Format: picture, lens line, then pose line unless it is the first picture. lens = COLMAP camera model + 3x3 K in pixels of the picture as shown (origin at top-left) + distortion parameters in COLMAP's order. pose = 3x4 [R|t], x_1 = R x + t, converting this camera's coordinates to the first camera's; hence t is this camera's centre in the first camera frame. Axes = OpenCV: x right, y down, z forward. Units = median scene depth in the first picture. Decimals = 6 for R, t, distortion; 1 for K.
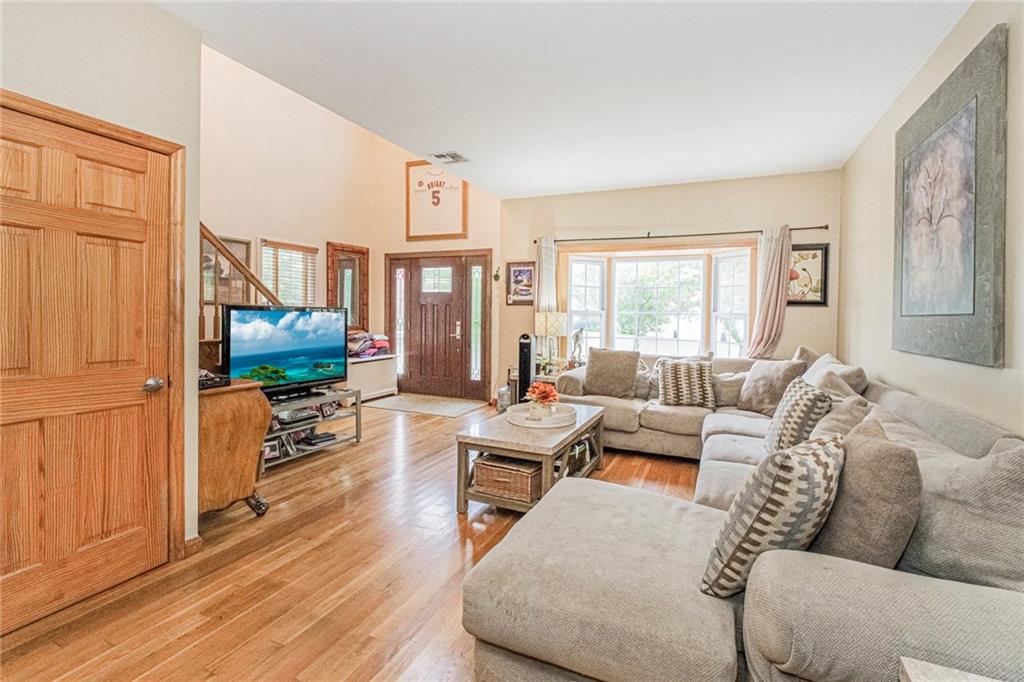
lens RADIAL K [[465.5, 0, 512.0], [0, 465.5, 315.4], [0, 0, 1]] dist [0.000354, 0.000110]
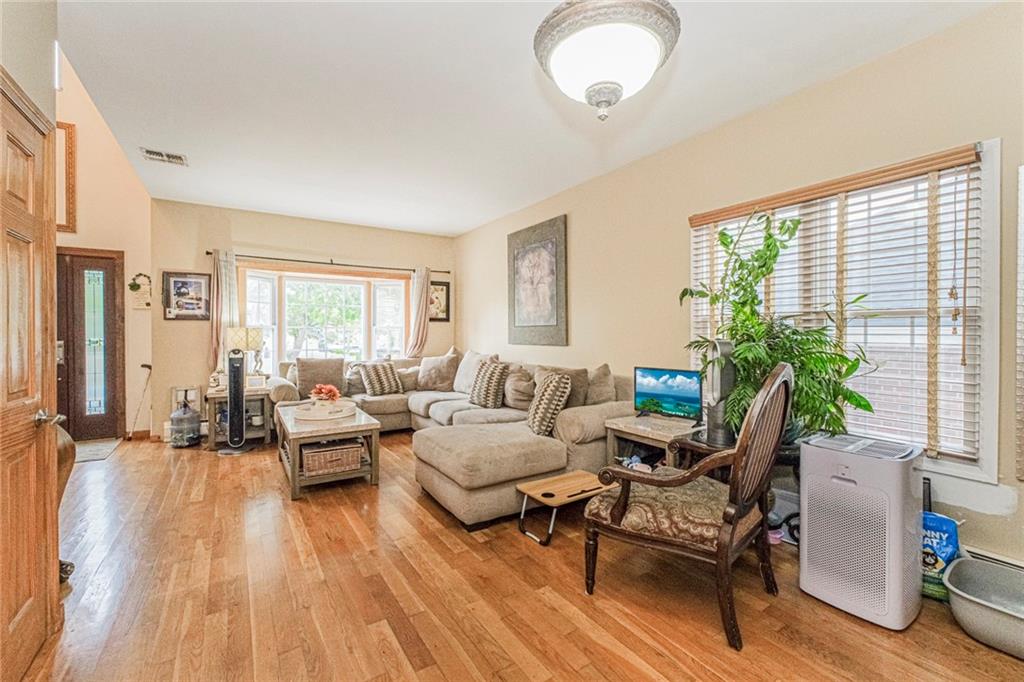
lens RADIAL K [[446.2, 0, 557.5], [0, 446.2, 331.5], [0, 0, 1]] dist [-0.001108, -0.000093]
pose [[0.490055, -0.018262, 0.871500, -0.468715], [0.015210, 0.999807, 0.012398, 0.000609], [-0.871559, 0.007180, 0.490238, -0.074016]]
